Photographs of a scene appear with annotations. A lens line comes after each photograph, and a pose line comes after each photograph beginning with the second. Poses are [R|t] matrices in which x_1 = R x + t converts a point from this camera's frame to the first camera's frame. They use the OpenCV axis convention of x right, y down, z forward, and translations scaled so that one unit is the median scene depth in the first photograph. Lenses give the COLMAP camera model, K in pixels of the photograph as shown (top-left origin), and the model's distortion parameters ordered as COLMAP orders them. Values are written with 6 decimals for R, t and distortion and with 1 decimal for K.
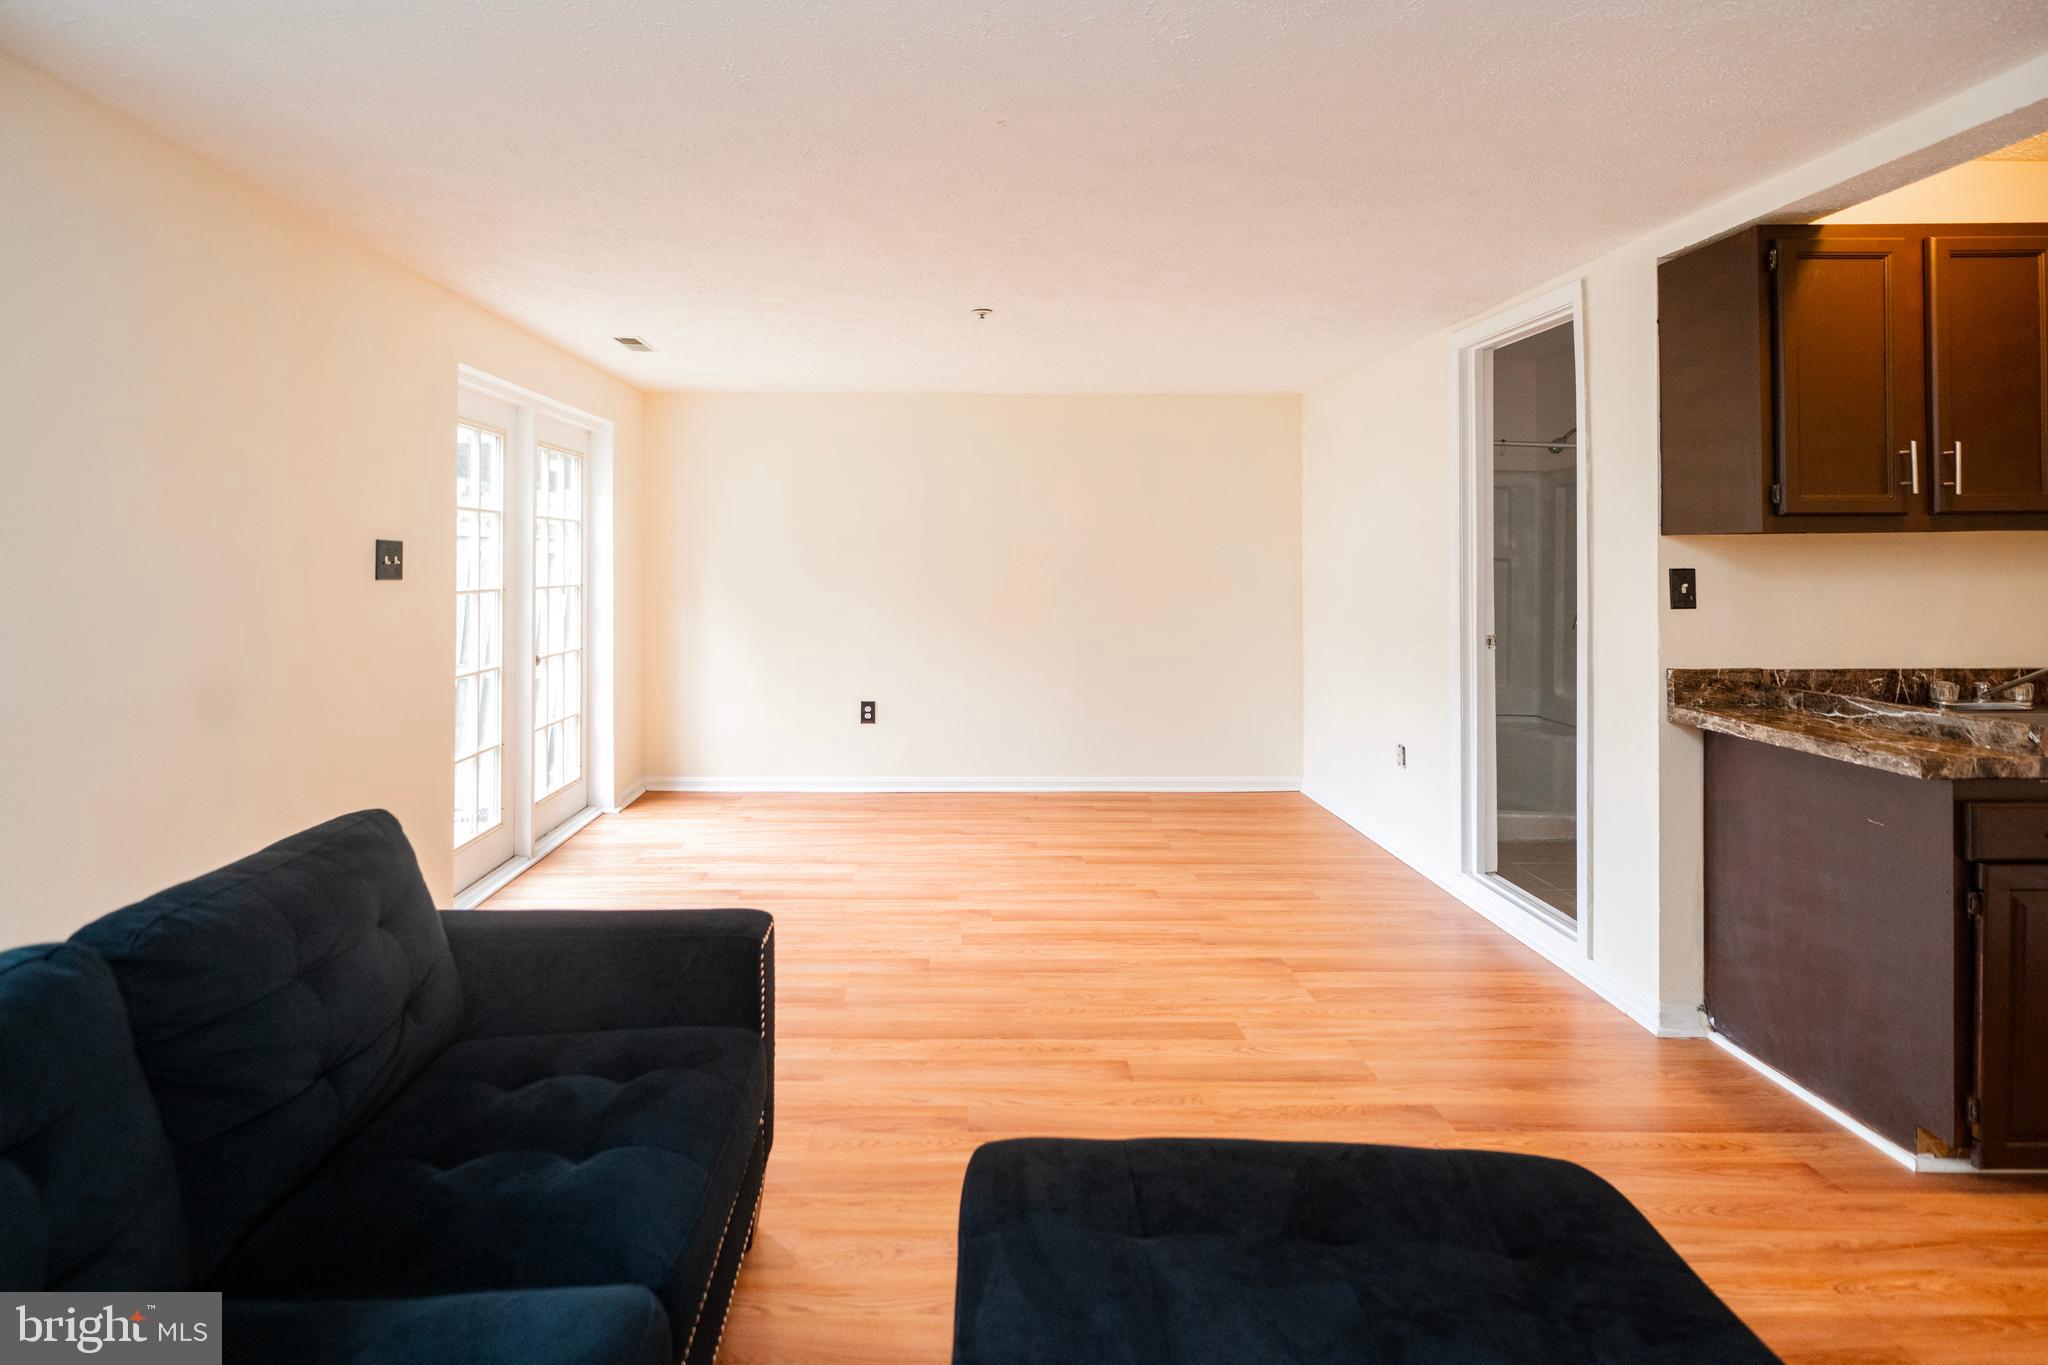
lens RADIAL K [[893.2, 0, 928.4], [0, 893.2, 551.6], [0, 0, 1]] dist [-0.001907, -0.000001]
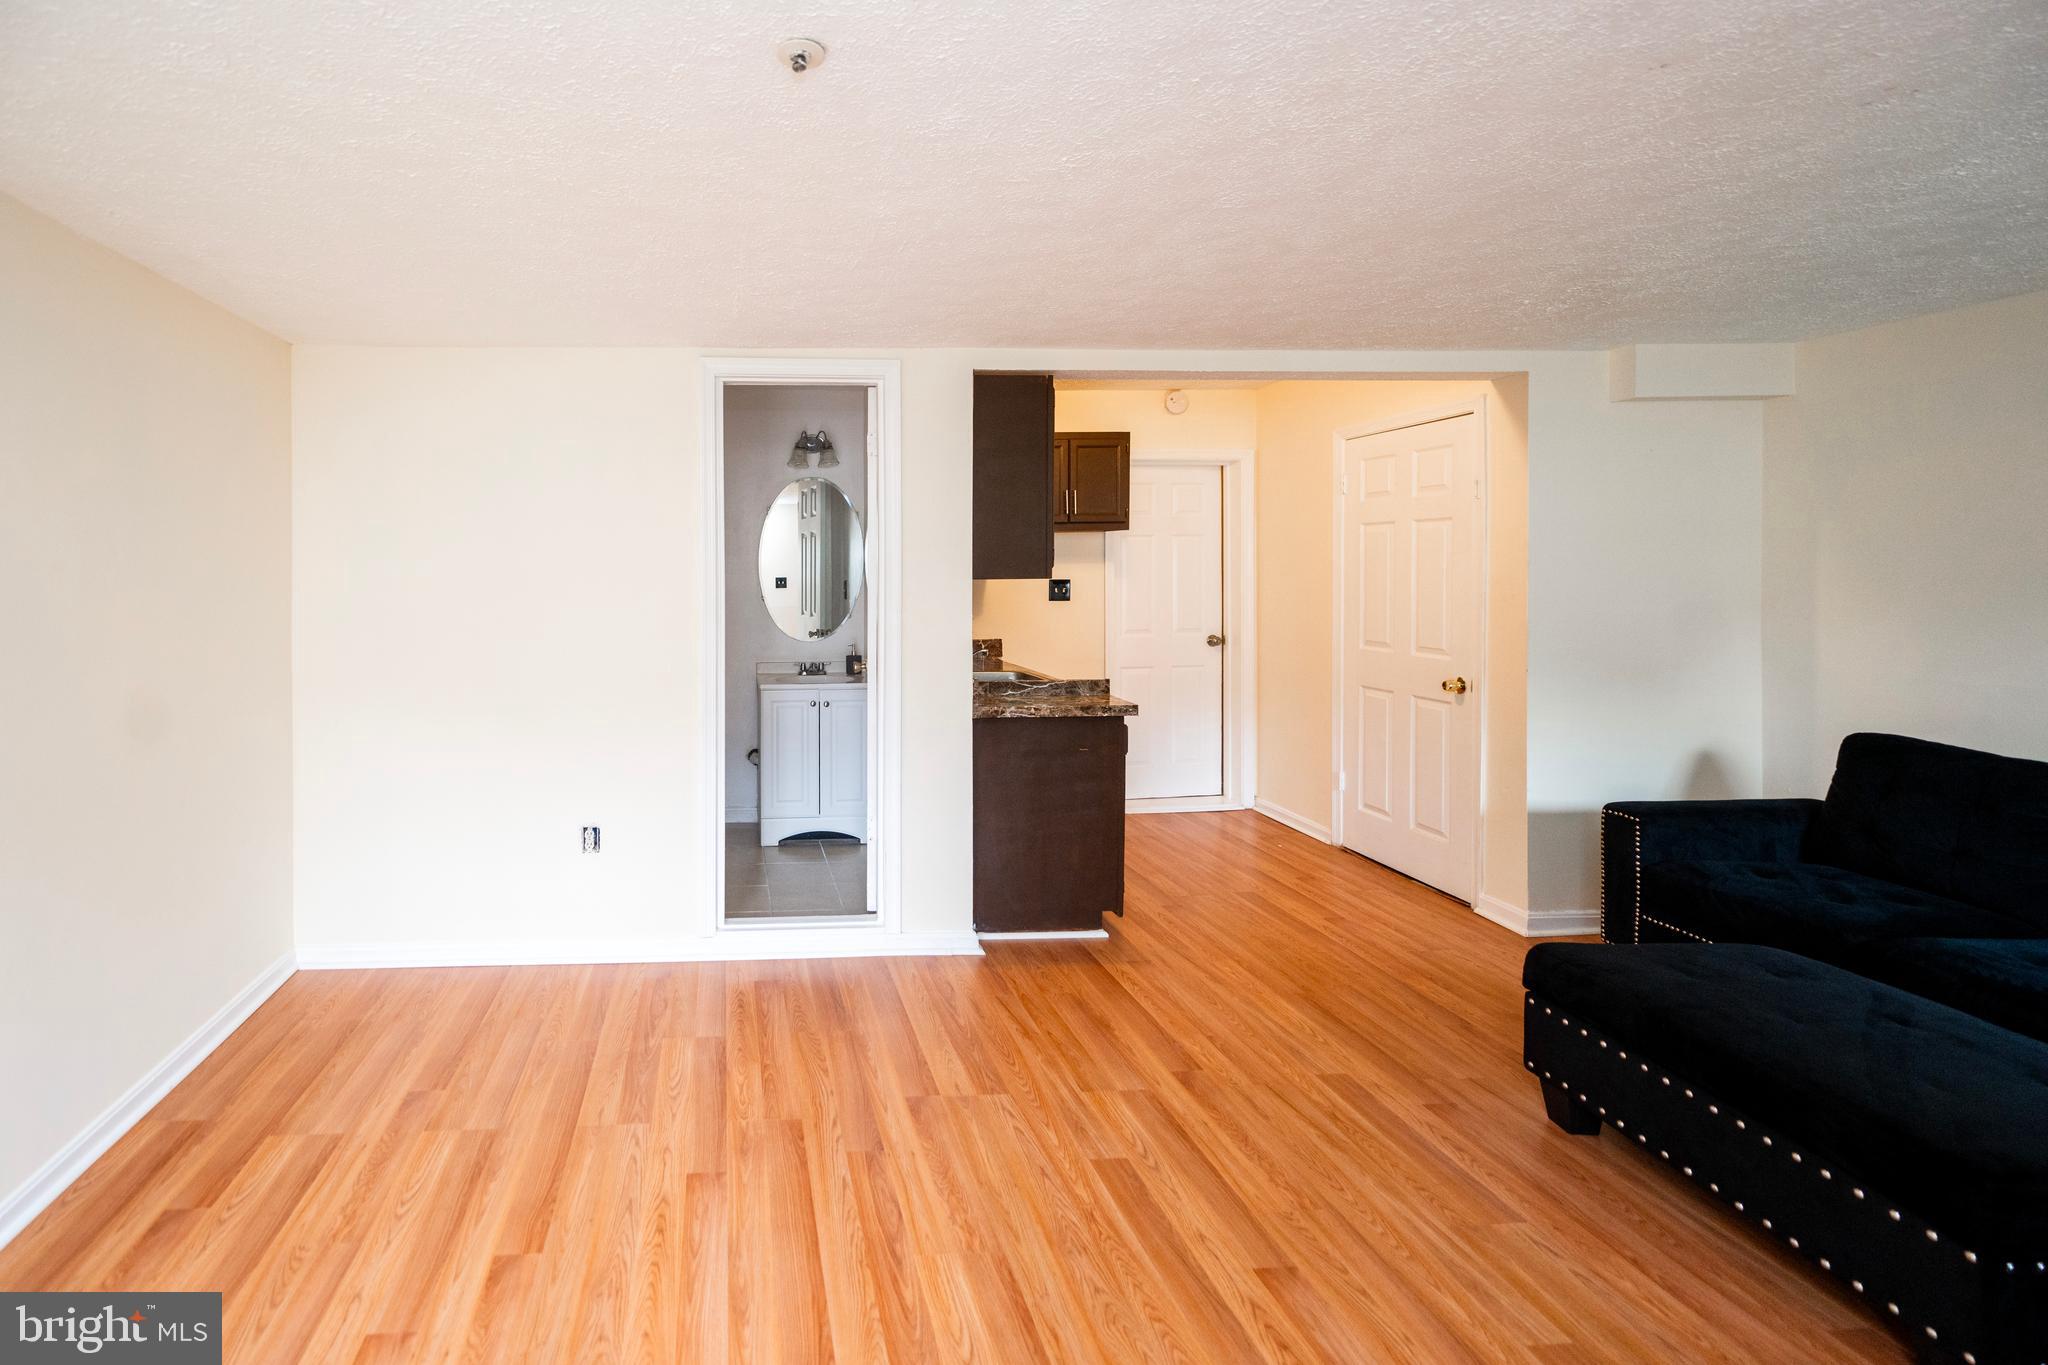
lens RADIAL K [[893.2, 0, 797.4], [0, 893.2, 571.1], [0, 0, 1]] dist [-0.001907, -0.000001]
pose [[-0.077678, -0.006518, 0.996957, -0.488080], [0.002114, 0.999975, 0.006703, -0.040624], [-0.996976, 0.002628, -0.077663, 1.370343]]
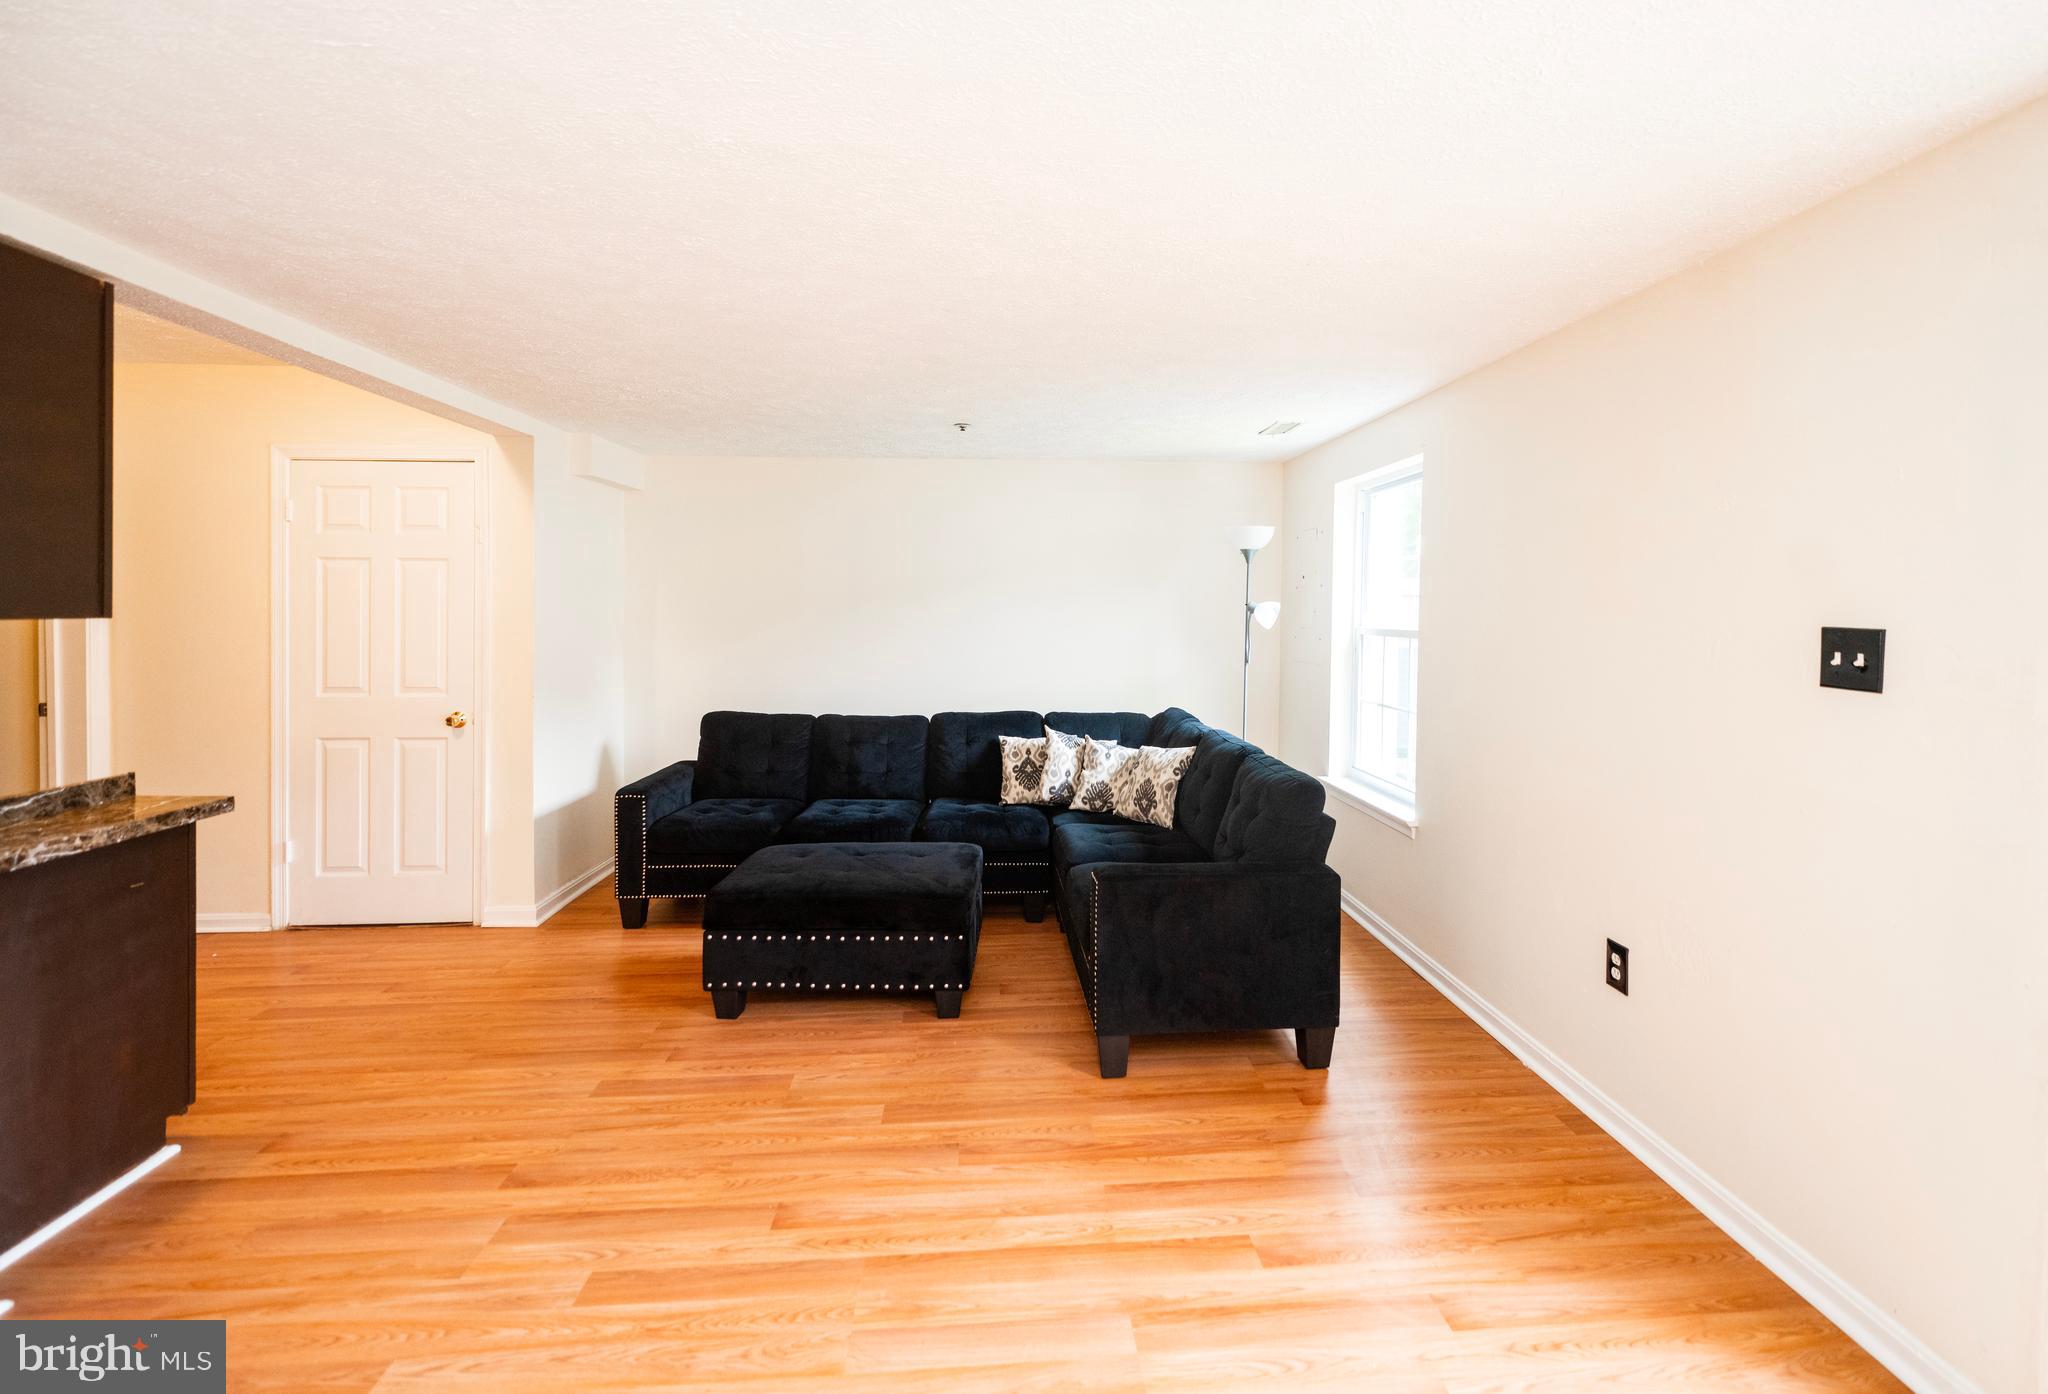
lens RADIAL K [[858.8, 0, 1034.2], [0, 858.8, 635.0], [0, 0, 1]] dist [-0.008838, 0.000422]
pose [[-0.996715, -0.003716, -0.080899, 0.033117], [-0.005788, 0.999661, 0.025394, -0.030557], [0.080777, 0.025779, -0.996399, 1.731478]]
